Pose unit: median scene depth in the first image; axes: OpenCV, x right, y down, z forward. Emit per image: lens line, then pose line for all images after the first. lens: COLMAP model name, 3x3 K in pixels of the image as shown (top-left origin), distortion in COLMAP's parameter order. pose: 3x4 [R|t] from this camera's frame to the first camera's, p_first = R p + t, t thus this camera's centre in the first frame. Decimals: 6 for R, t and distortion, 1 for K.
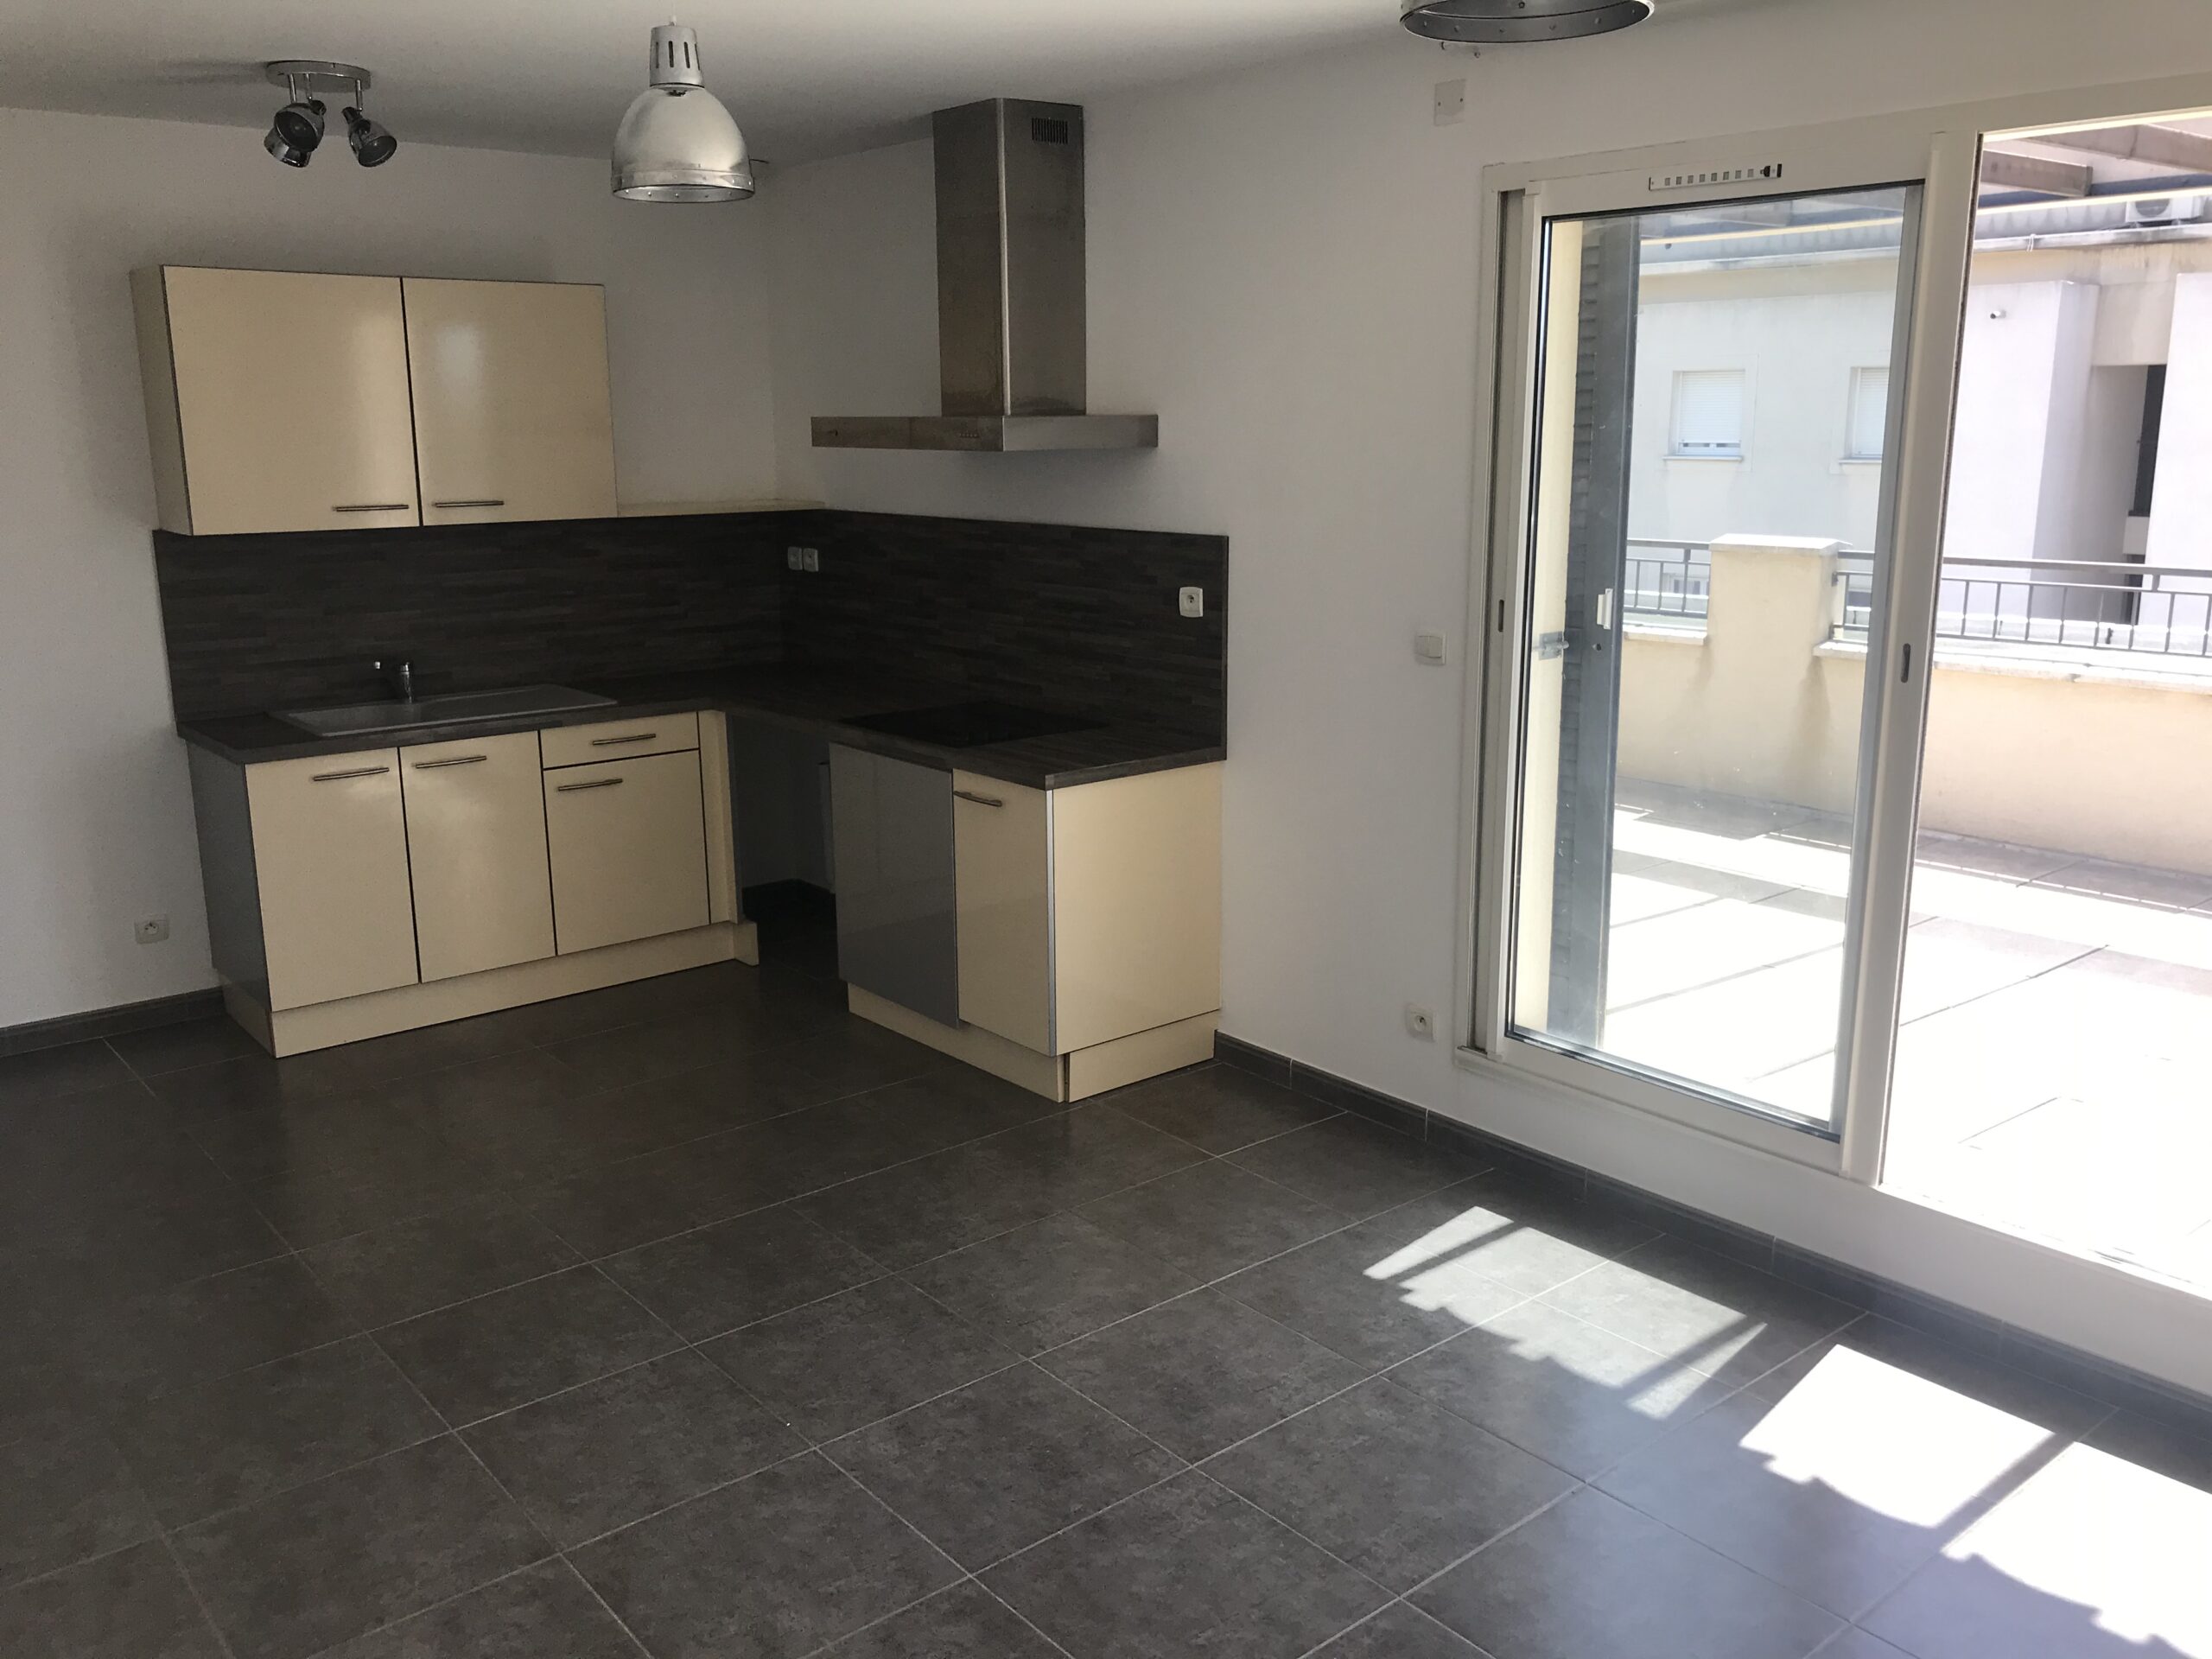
lens RADIAL K [[1809.6, 0, 1102.6], [0, 1809.6, 820.3], [0, 0, 1]] dist [0.011900, -0.001501]
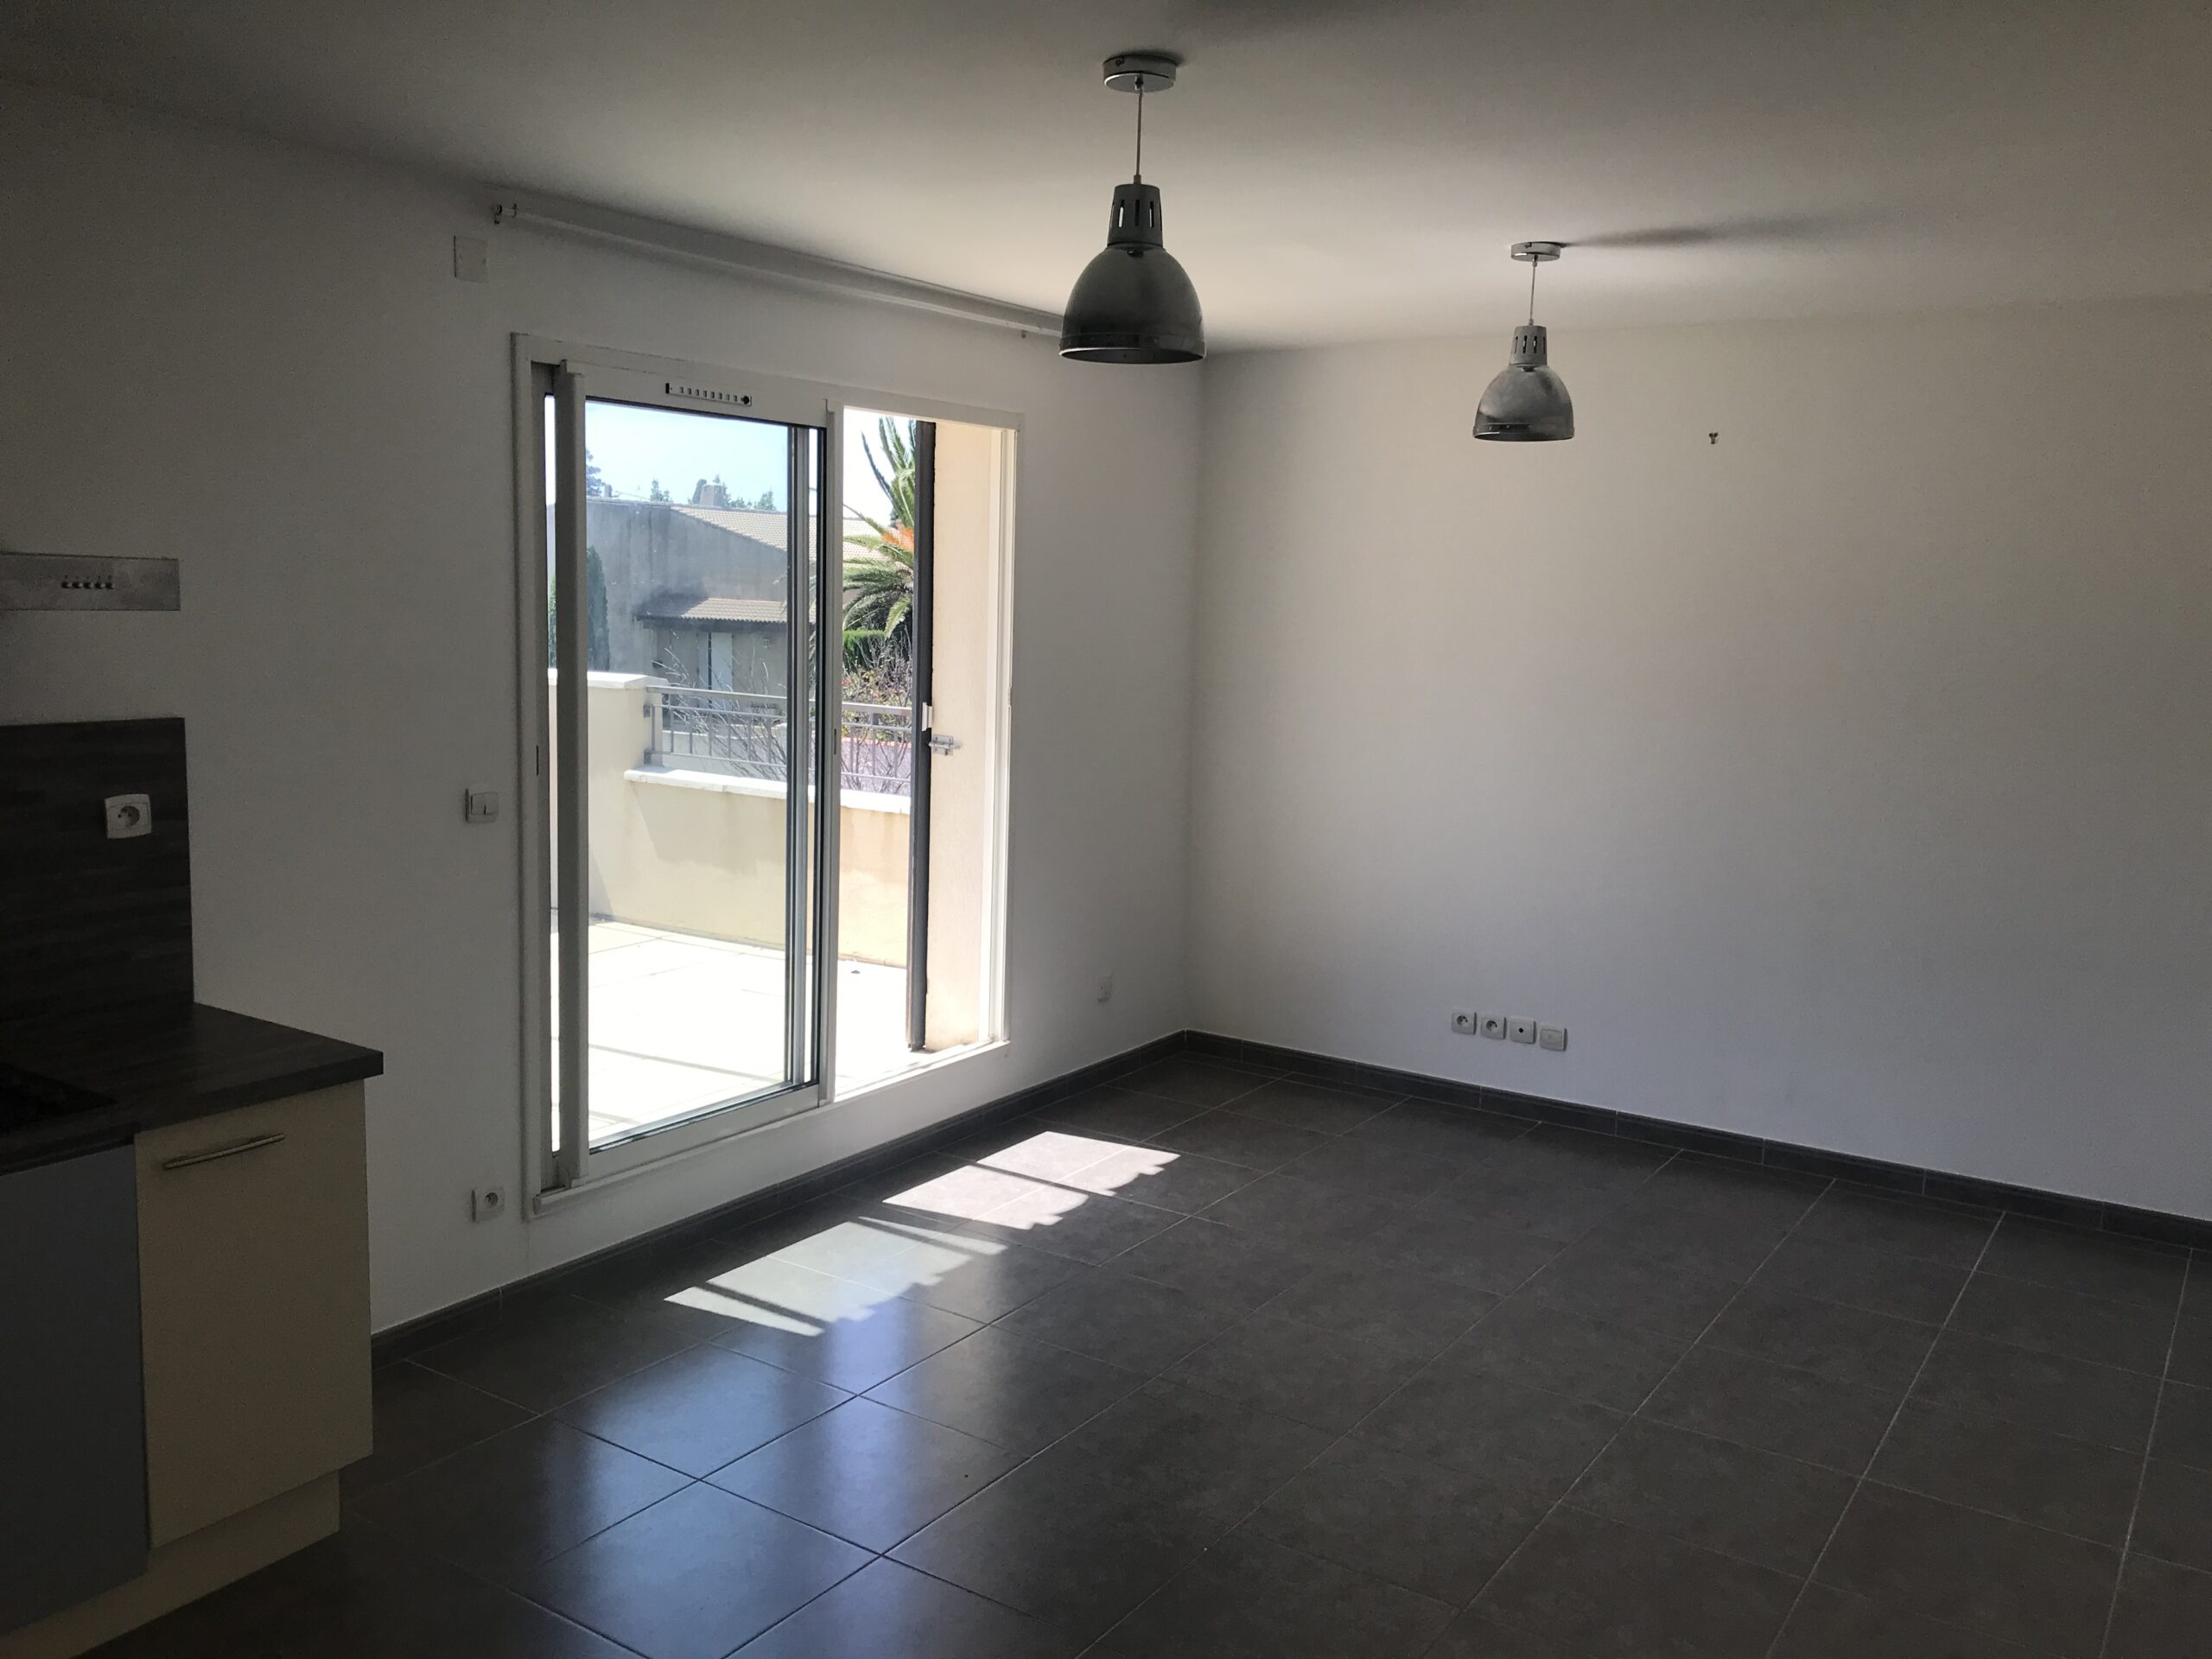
lens RADIAL K [[1809.6, 0, 1102.6], [0, 1809.6, 820.3], [0, 0, 1]] dist [0.011900, -0.001501]
pose [[-0.298099, -0.127039, 0.946043, -0.745577], [0.176267, 0.966733, 0.185359, -0.187487], [-0.938119, 0.222011, -0.265789, 0.855380]]
